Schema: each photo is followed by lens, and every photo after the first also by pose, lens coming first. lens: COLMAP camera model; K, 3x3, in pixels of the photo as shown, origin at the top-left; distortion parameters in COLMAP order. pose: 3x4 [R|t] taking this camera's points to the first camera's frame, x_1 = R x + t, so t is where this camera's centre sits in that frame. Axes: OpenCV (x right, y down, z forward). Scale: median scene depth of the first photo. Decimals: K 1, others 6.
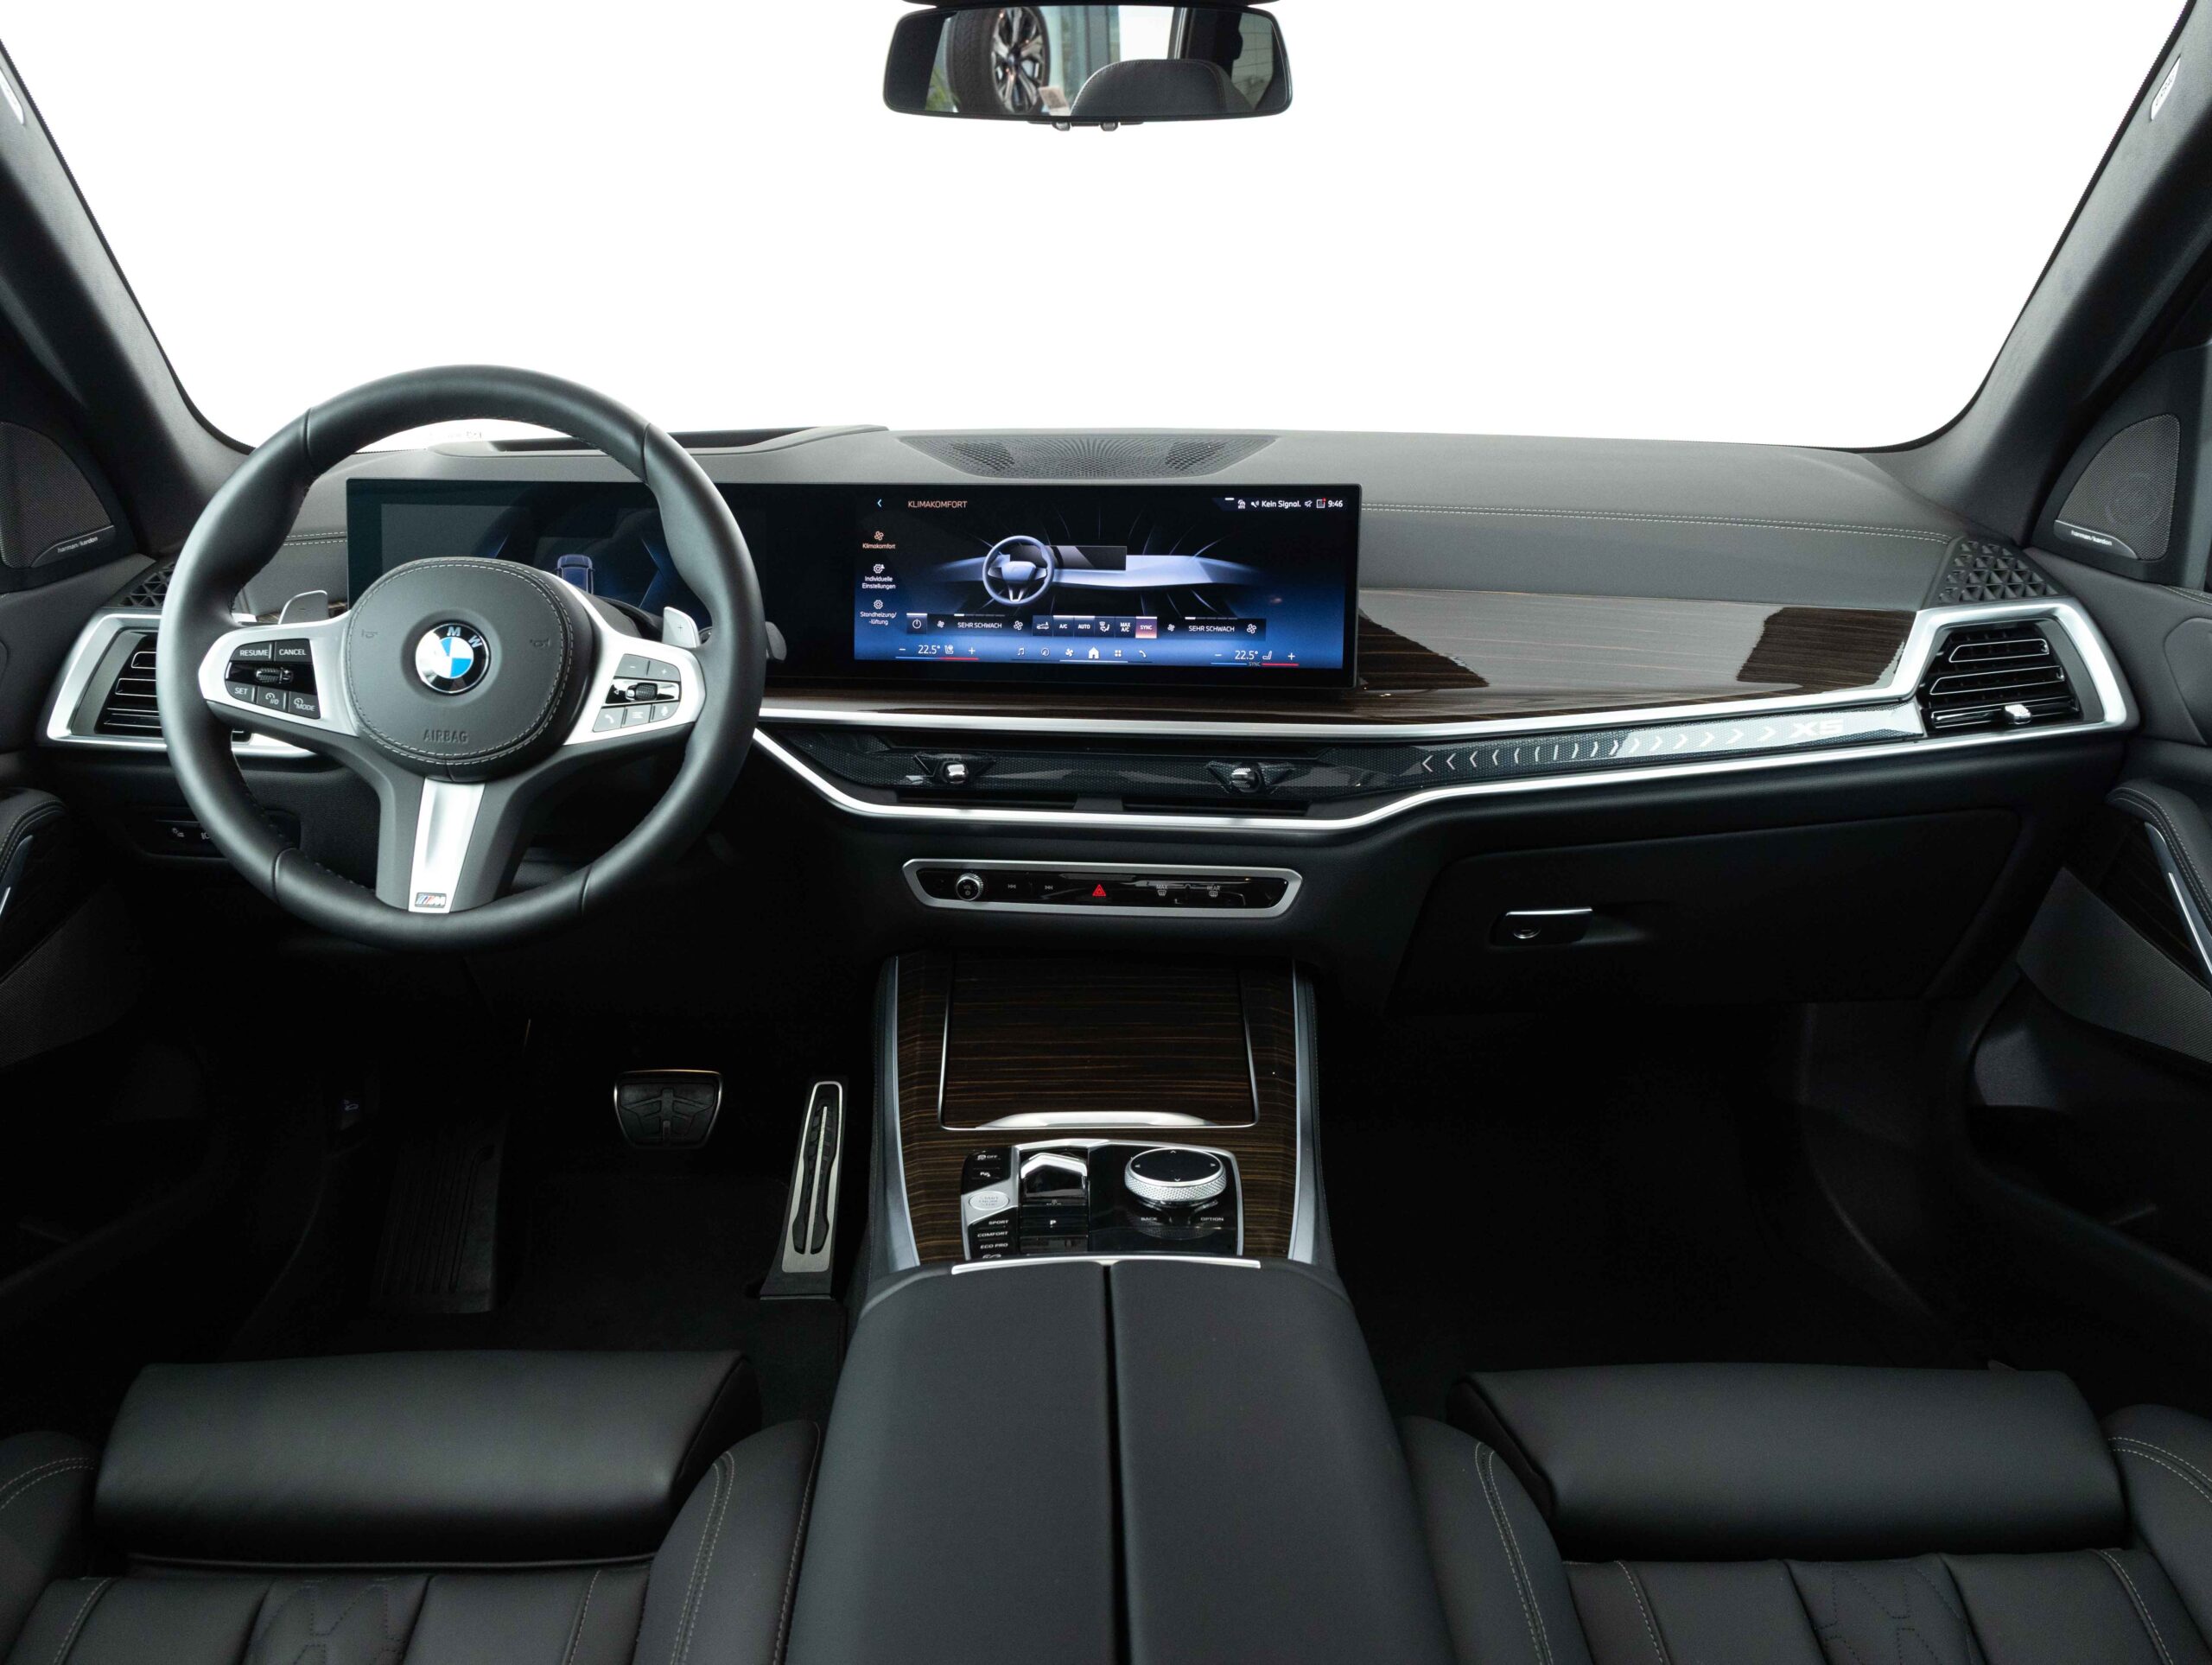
lens RADIAL K [[1613.3, 0, 1106.0], [0, 1613.3, 832.5], [0, 0, 1]] dist [-0.027699, -0.004524]
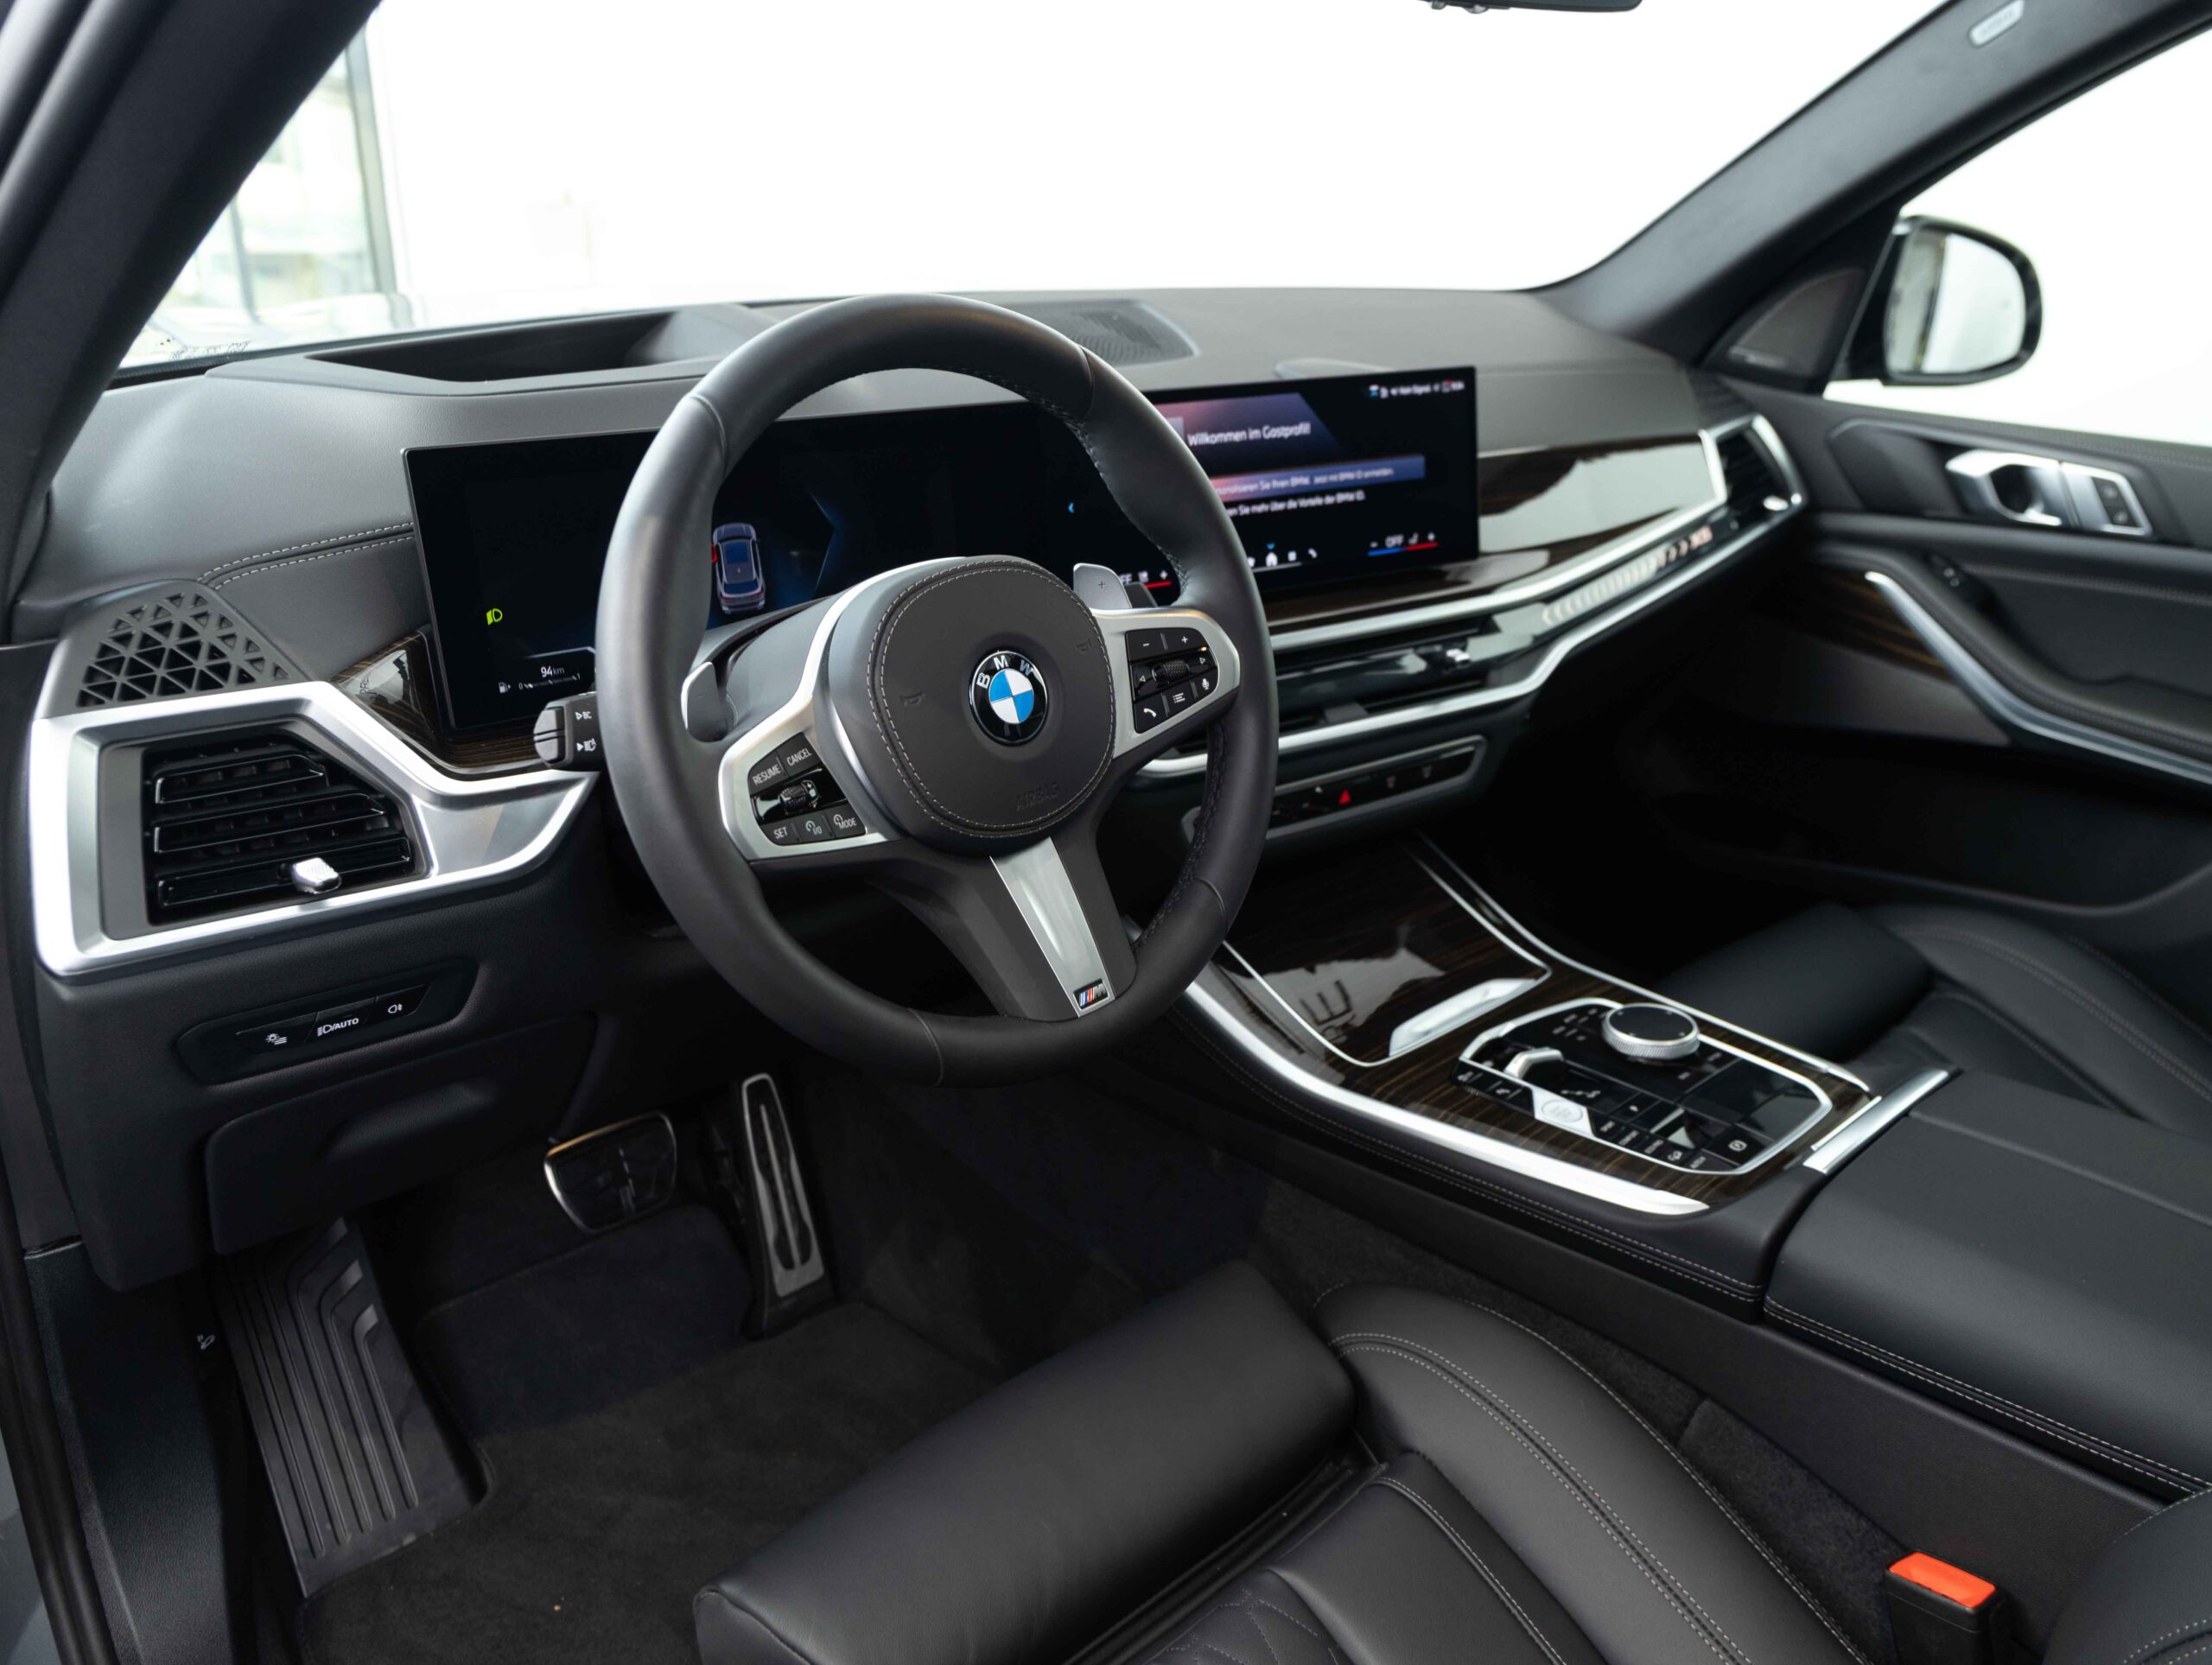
lens RADIAL K [[1566.7, 0, 1107.7], [0, 1566.7, 877.7], [0, 0, 1]] dist [-0.004428, -0.000511]
pose [[0.764786, -0.261470, 0.588843, -0.705285], [0.160684, 0.962475, 0.218682, -0.152037], [-0.623926, -0.072627, 0.778101, 0.315317]]
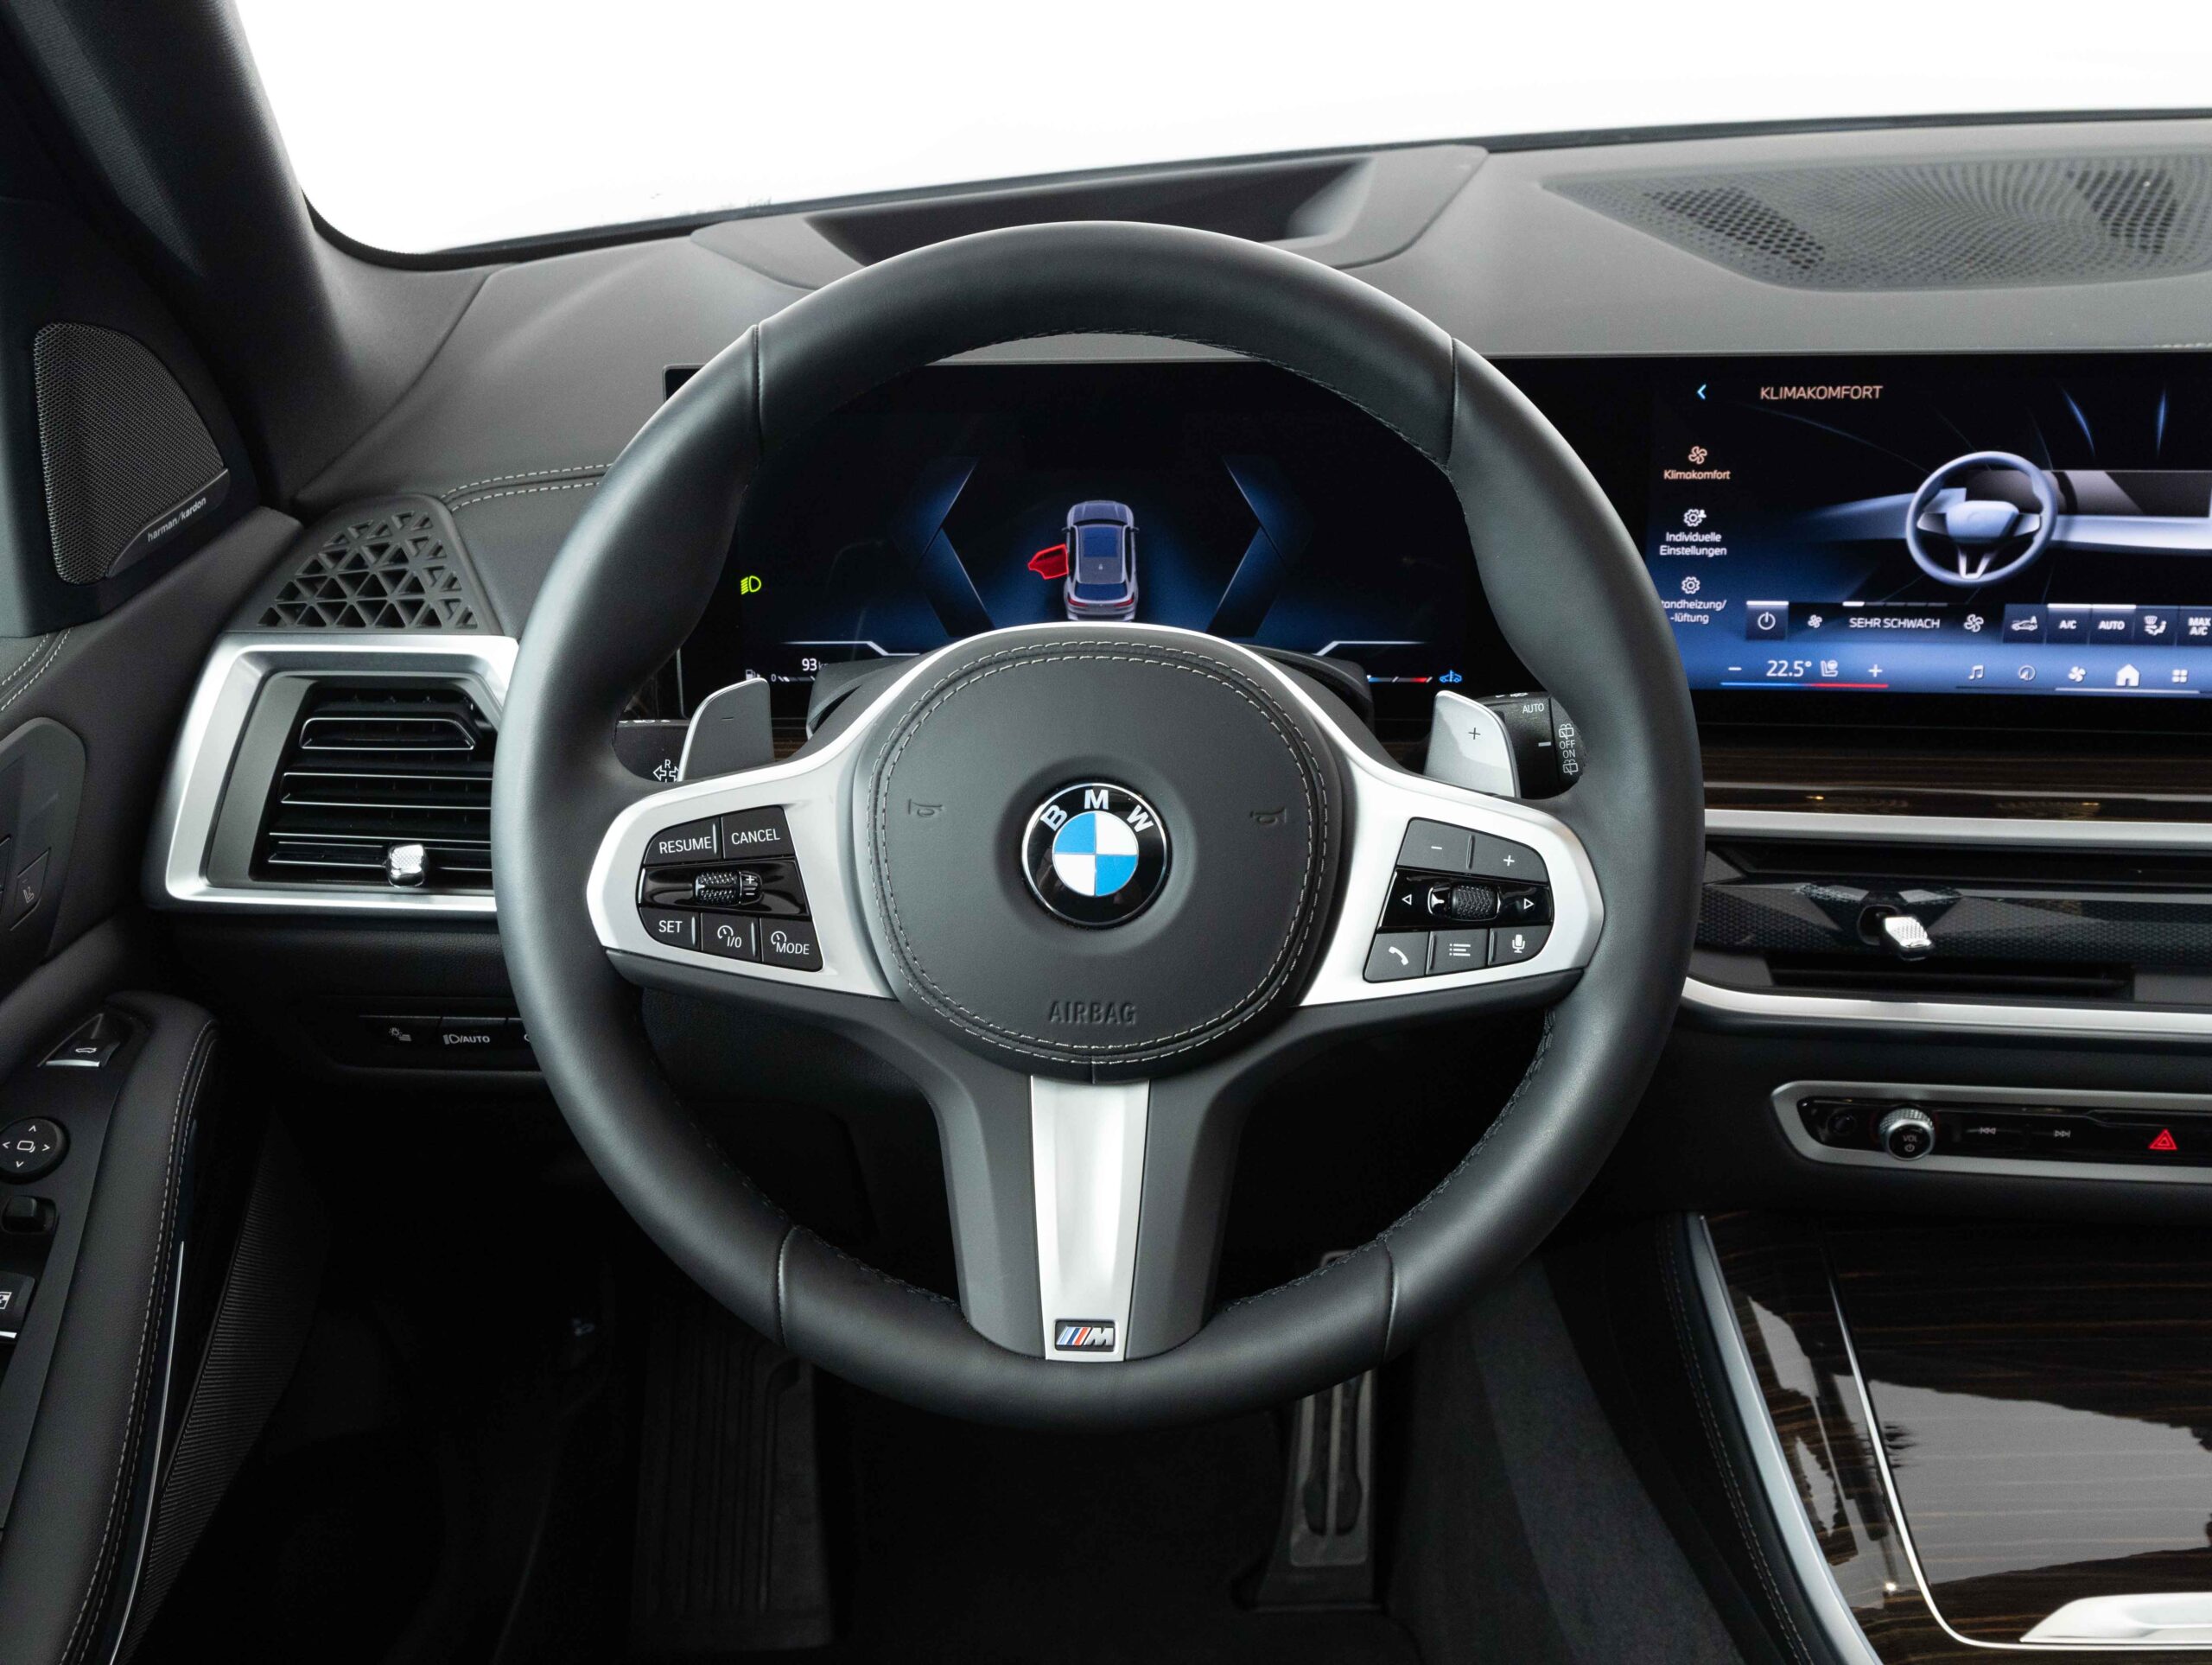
lens RADIAL K [[2243.7, 0, 1106.0], [0, 2243.7, 832.5], [0, 0, 1]] dist [0.019549, 0.008250]
pose [[0.998582, -0.024563, -0.047239, -0.309920], [0.031232, 0.988781, 0.146071, -0.180987], [0.043121, -0.147339, 0.988146, 0.262819]]
